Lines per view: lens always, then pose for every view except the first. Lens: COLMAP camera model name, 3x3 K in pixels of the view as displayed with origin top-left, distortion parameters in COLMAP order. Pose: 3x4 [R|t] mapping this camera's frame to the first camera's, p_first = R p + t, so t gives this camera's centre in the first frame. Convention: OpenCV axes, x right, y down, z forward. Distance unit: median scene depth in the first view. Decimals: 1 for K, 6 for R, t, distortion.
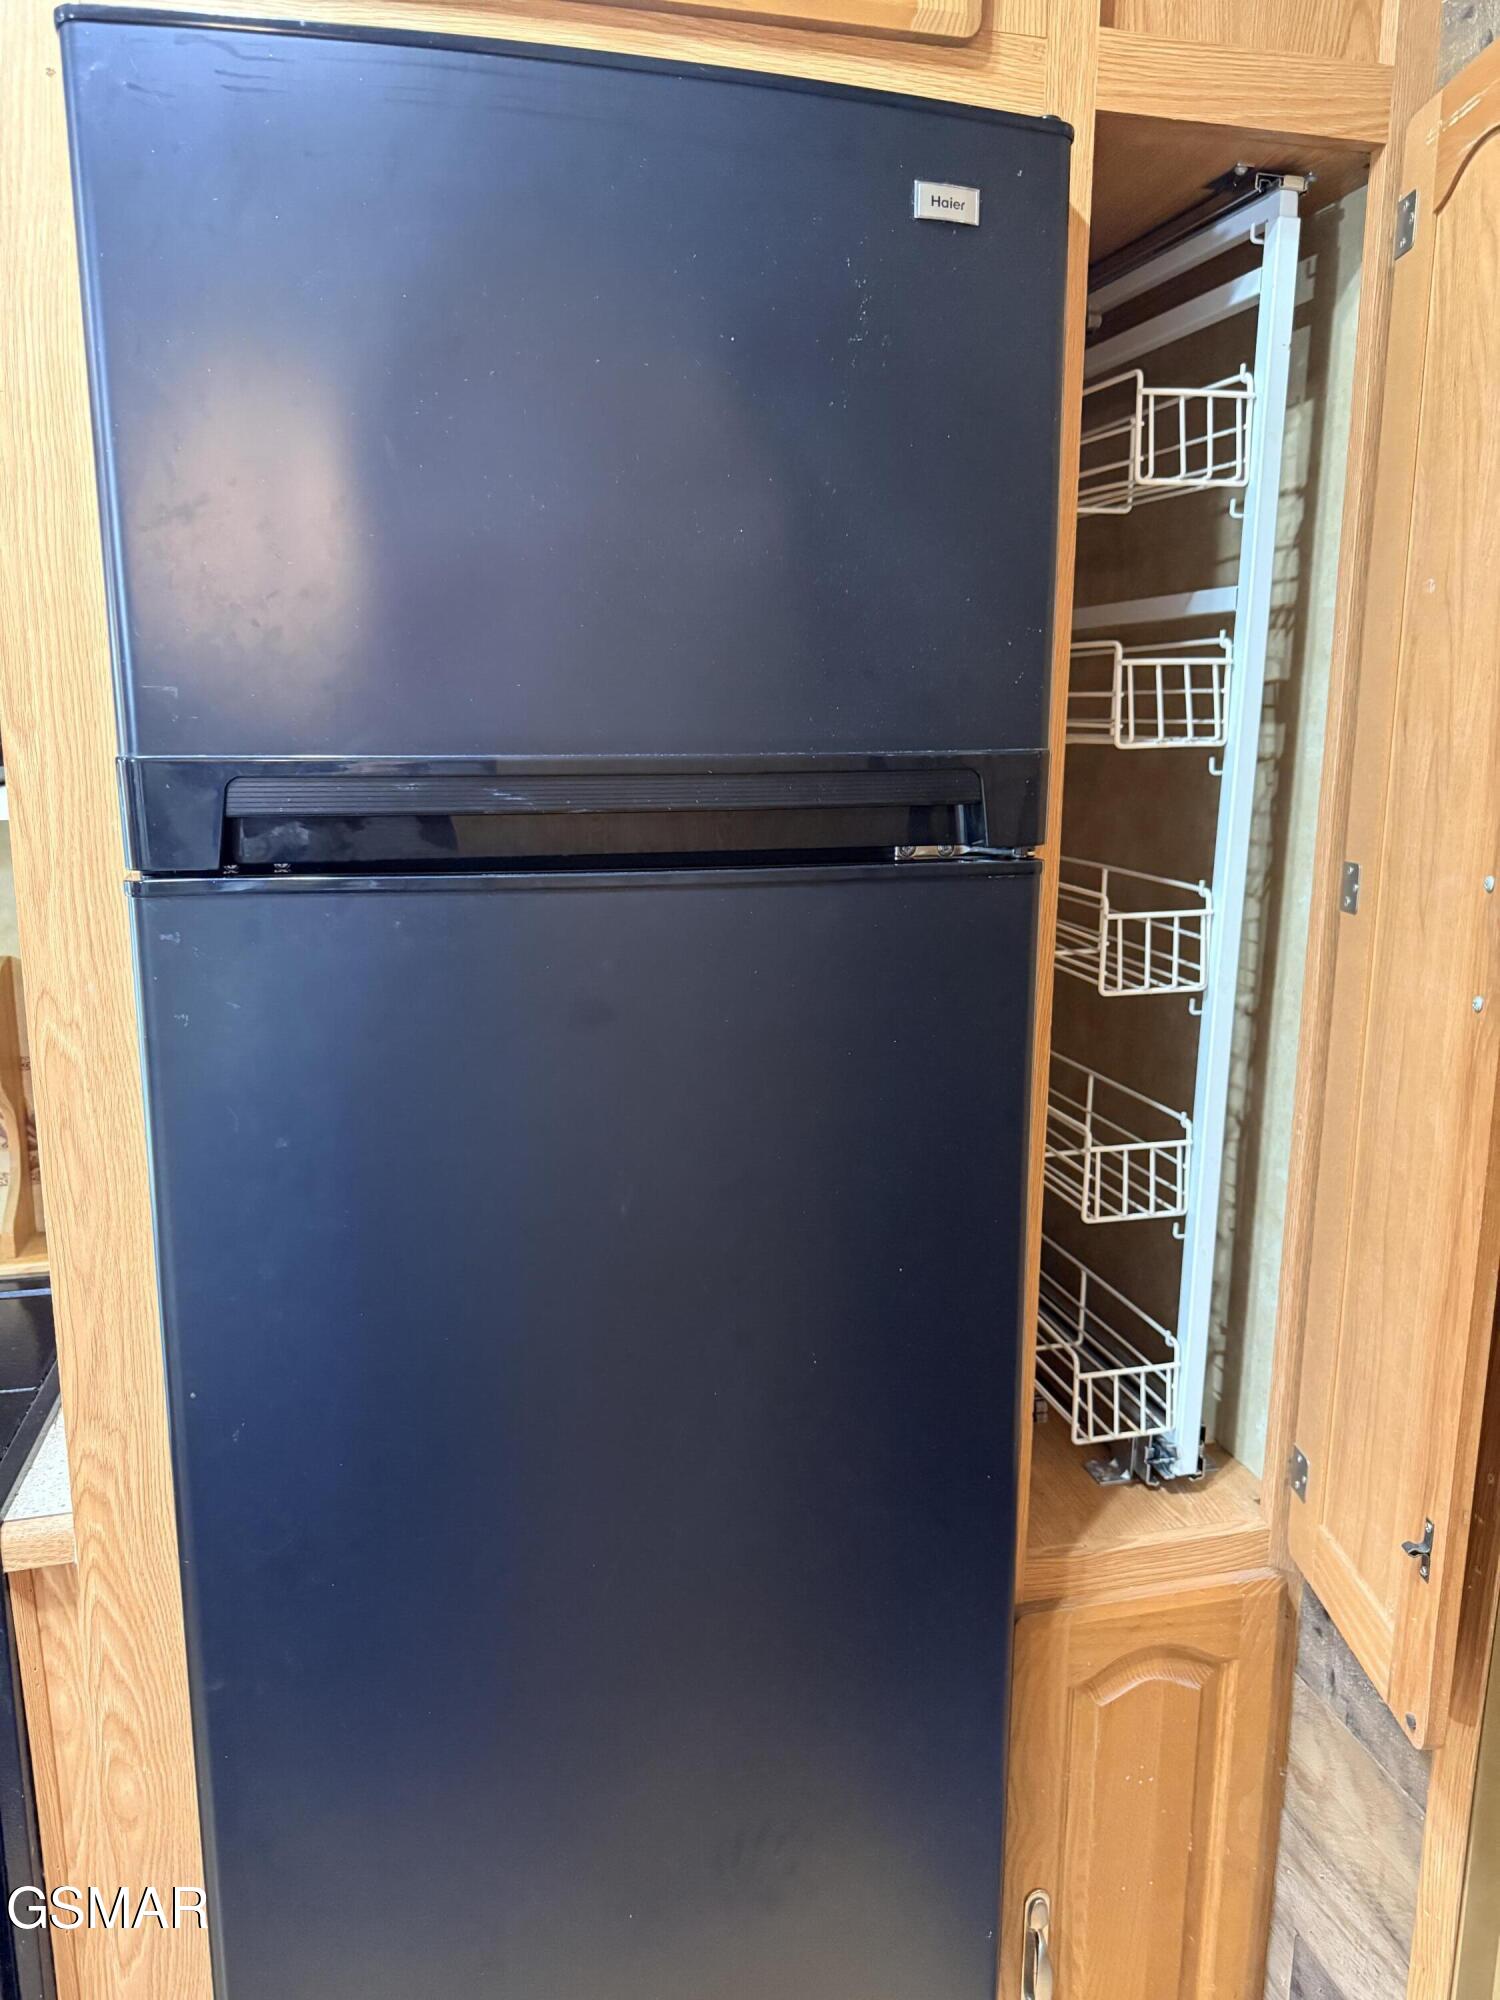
lens RADIAL K [[1405.9, 0, 754.6], [0, 1405.9, 995.7], [0, 0, 1]] dist [0.056285, -0.060109]
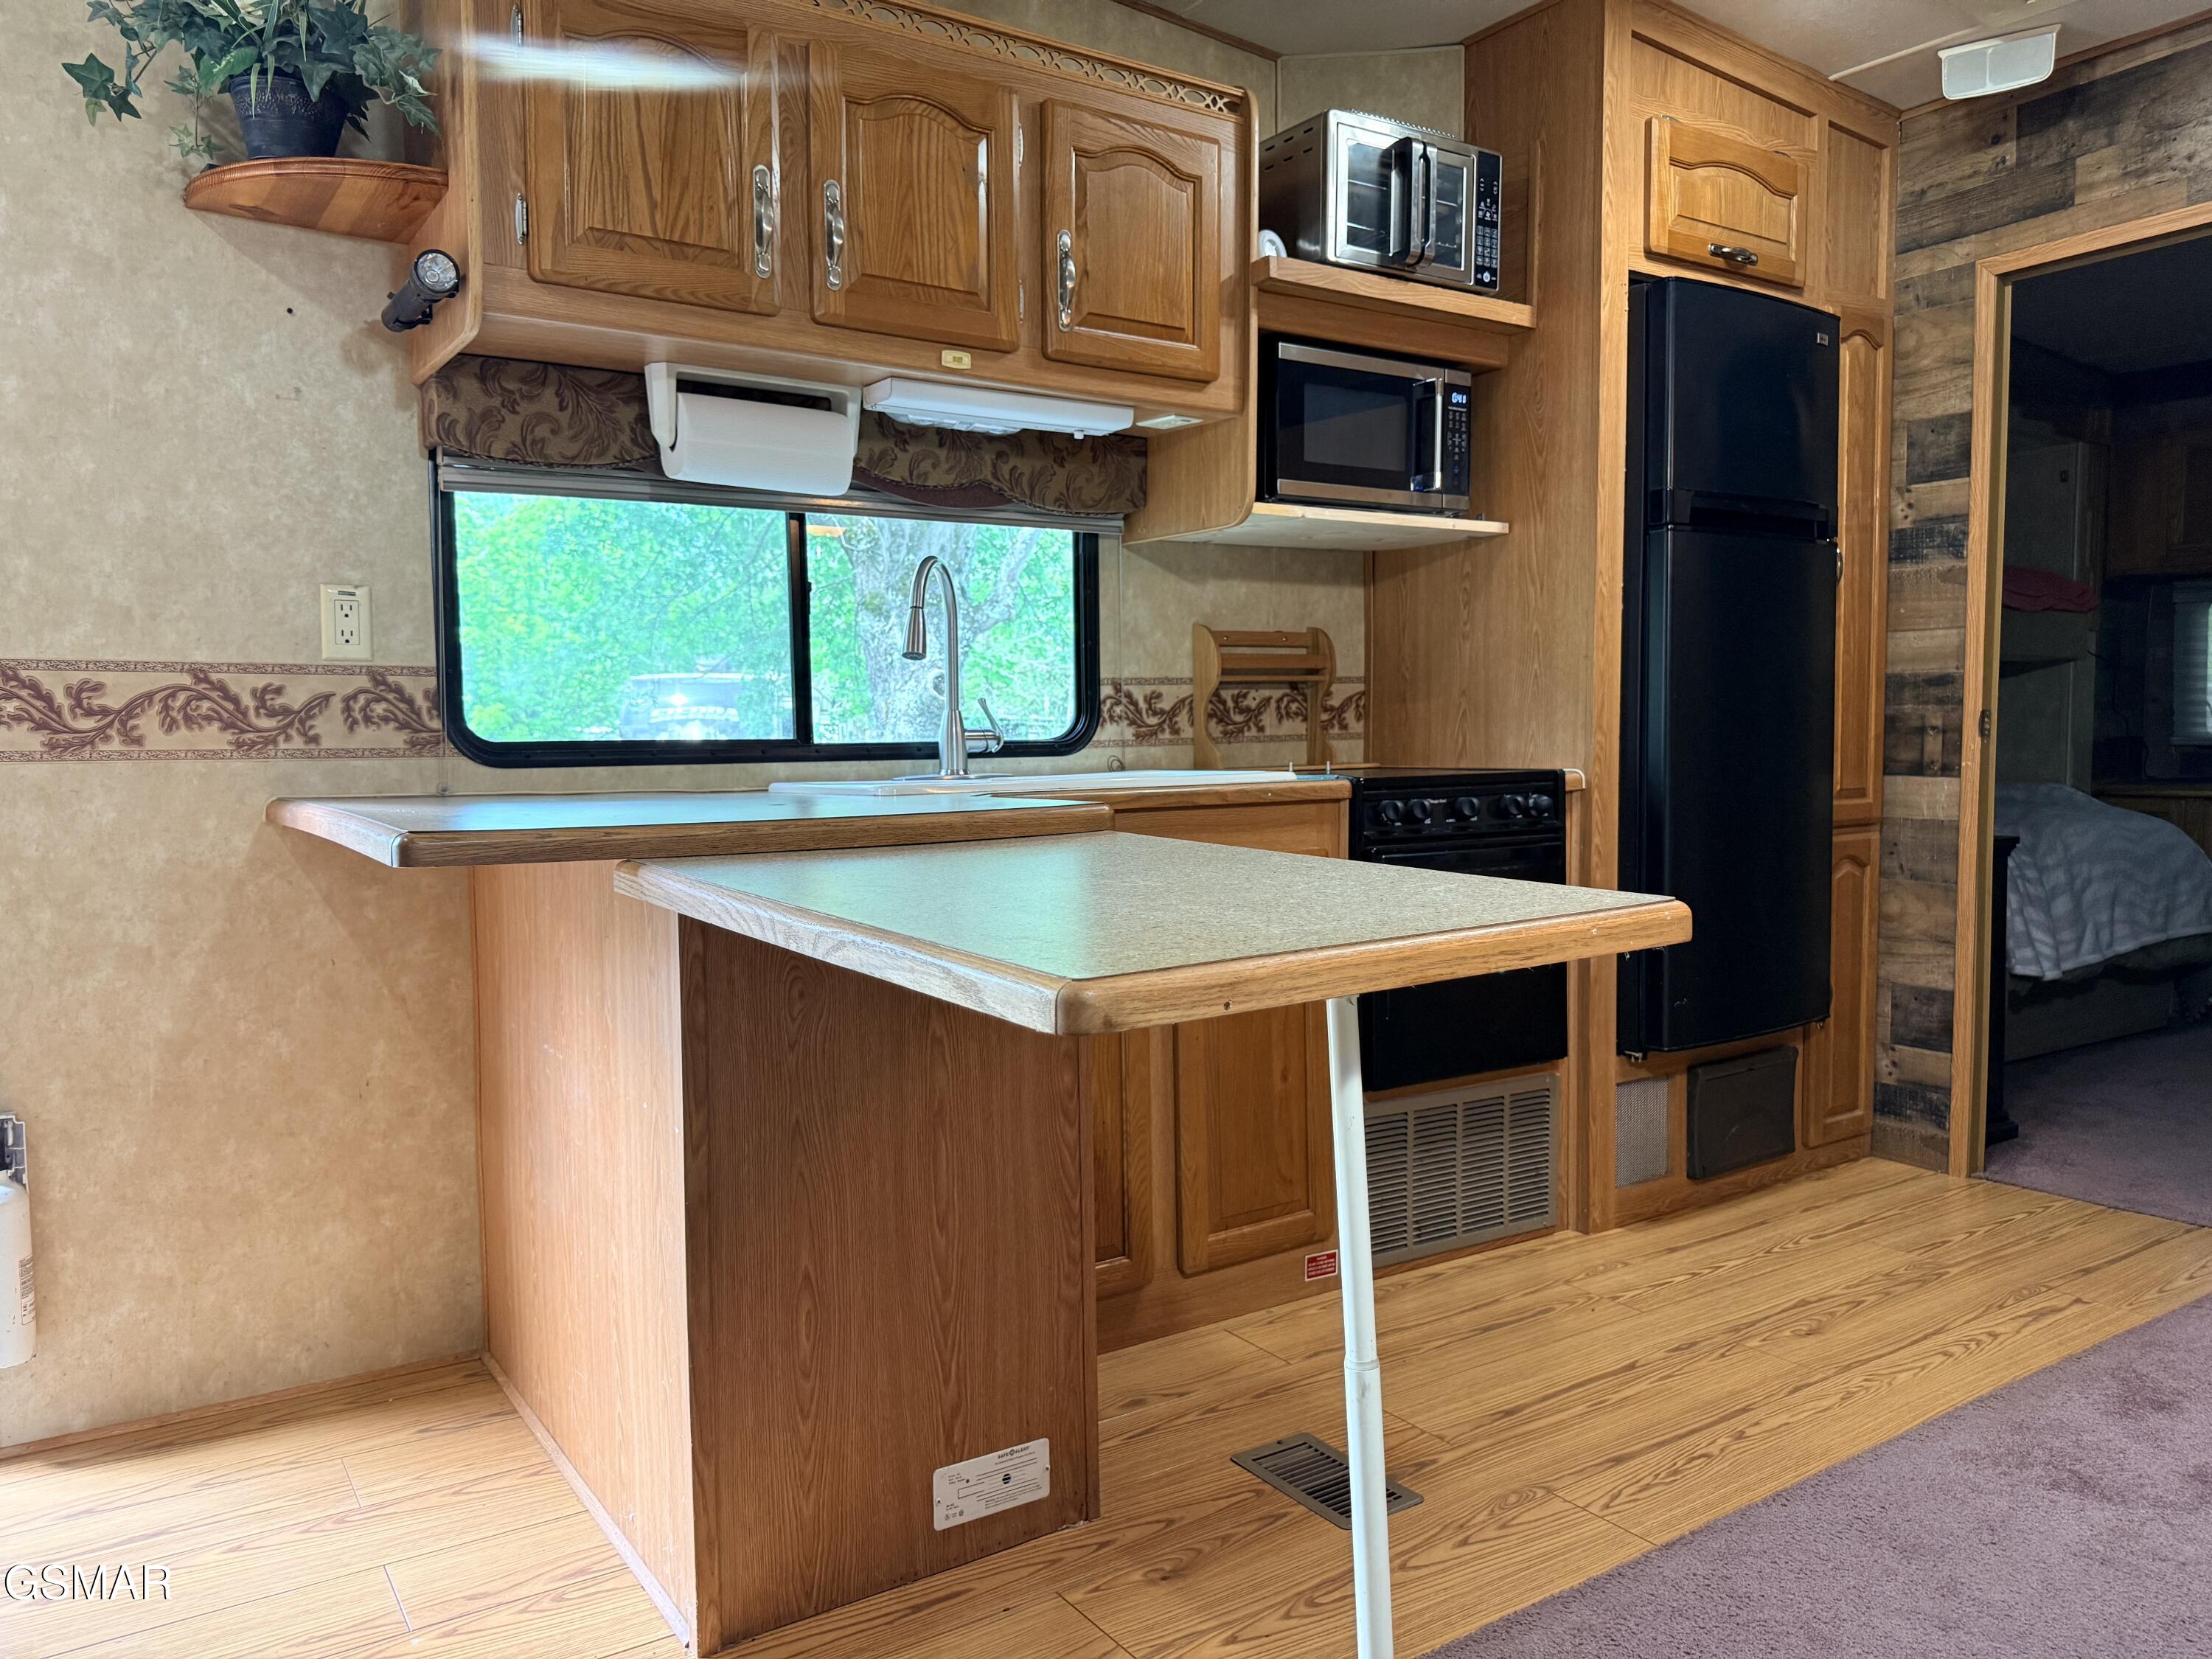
lens RADIAL K [[1601.9, 0, 1129.7], [0, 1601.9, 833.9], [0, 0, 1]] dist [0.078000, -0.106664]
pose [[0.932566, -0.040715, 0.358696, -2.380534], [0.084551, 0.990617, -0.107377, 0.735082], [-0.350959, 0.130464, 0.927258, -1.538583]]
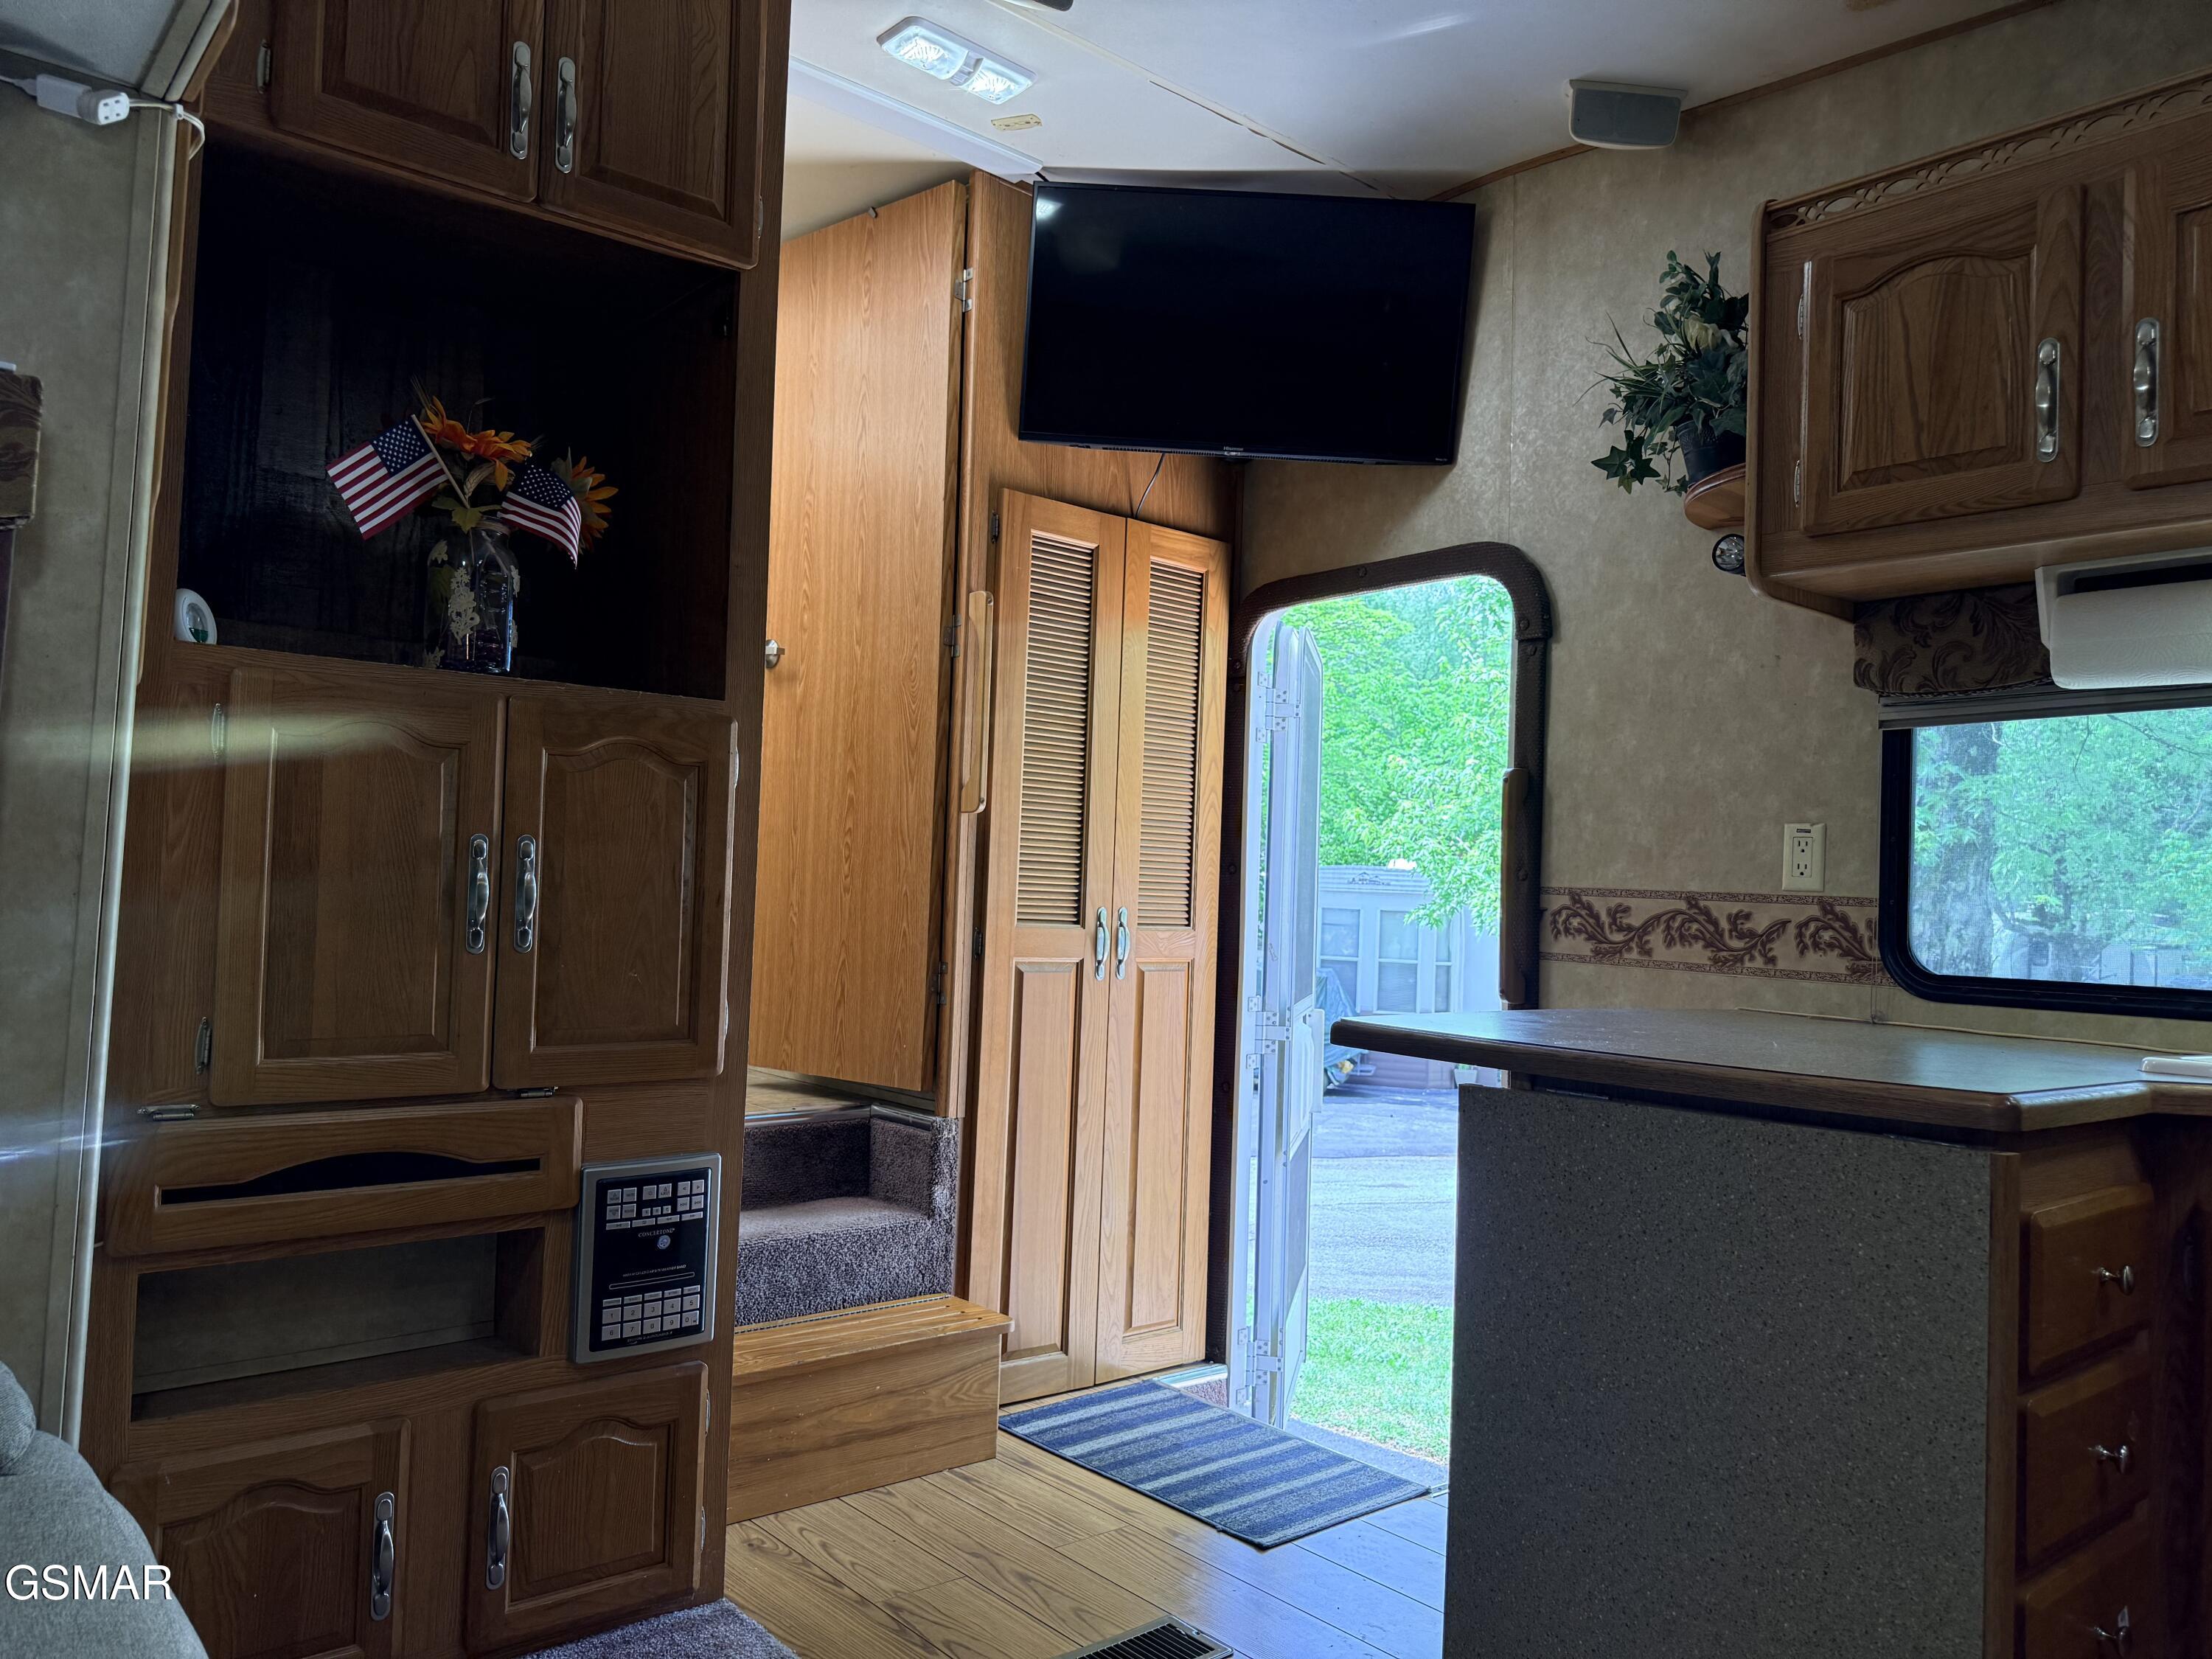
lens RADIAL K [[1589.6, 0, 1102.5], [0, 1589.6, 838.3], [0, 0, 1]] dist [0.049598, -0.058297]
pose [[0.459408, -0.019568, -0.888010, -0.787935], [-0.201342, 0.971439, -0.125569, 0.601302], [0.865104, 0.236481, 0.442347, -1.111188]]
